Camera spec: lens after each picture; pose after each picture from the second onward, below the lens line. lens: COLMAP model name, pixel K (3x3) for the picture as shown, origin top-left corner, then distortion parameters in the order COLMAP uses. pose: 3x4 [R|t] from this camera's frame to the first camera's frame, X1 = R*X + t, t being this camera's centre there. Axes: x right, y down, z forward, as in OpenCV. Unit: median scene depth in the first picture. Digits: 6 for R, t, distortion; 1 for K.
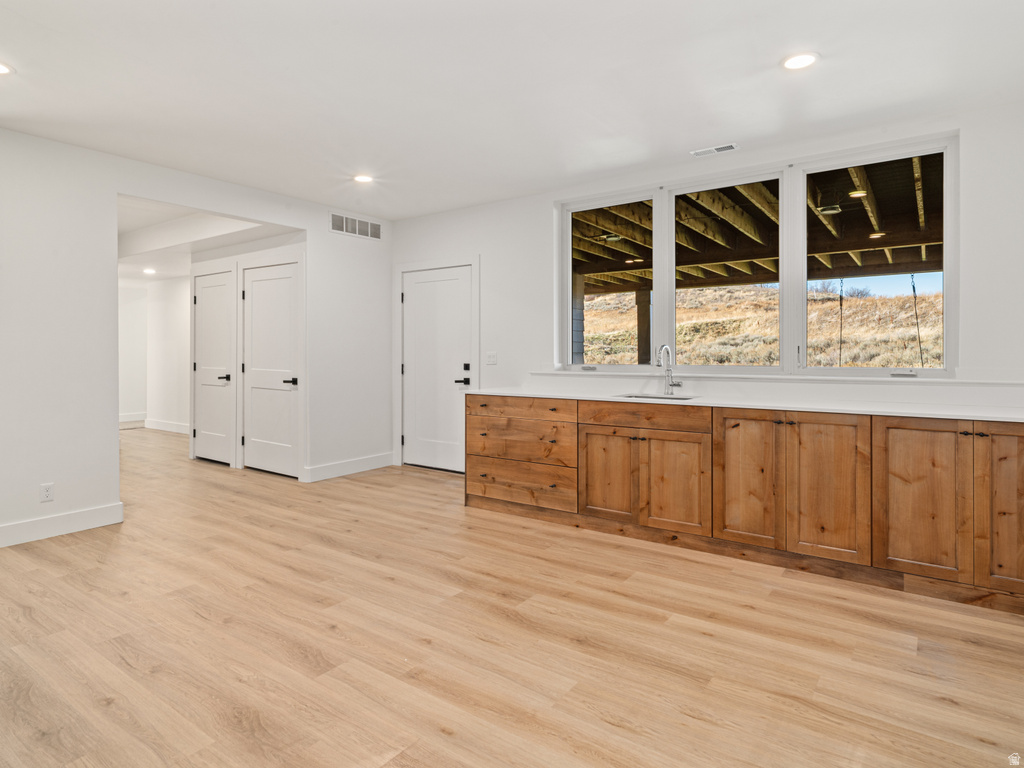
lens RADIAL K [[564.6, 0, 515.1], [0, 564.6, 351.5], [0, 0, 1]] dist [0.007339, -0.001343]
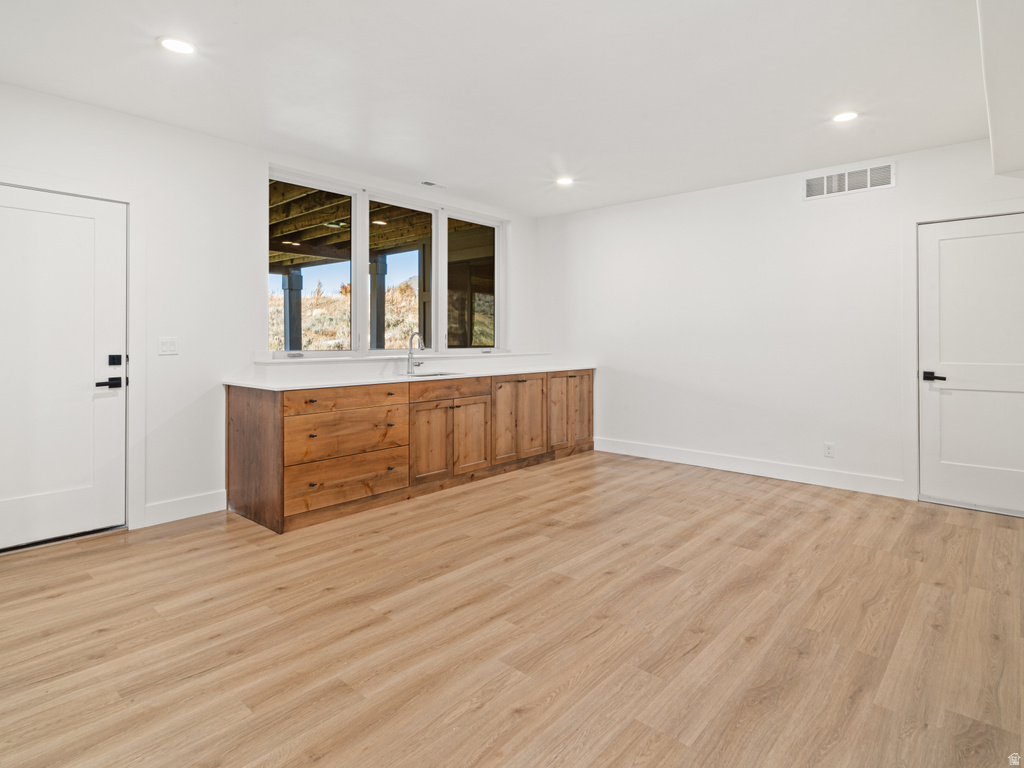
lens RADIAL K [[583.8, 0, 513.7], [0, 583.8, 335.9], [0, 0, 1]] dist [0.002051, 0.000801]
pose [[0.102001, 0.006446, 0.994763, -1.075719], [-0.002434, 0.999978, -0.006231, 0.004207], [-0.994781, -0.001785, 0.102015, 0.748119]]
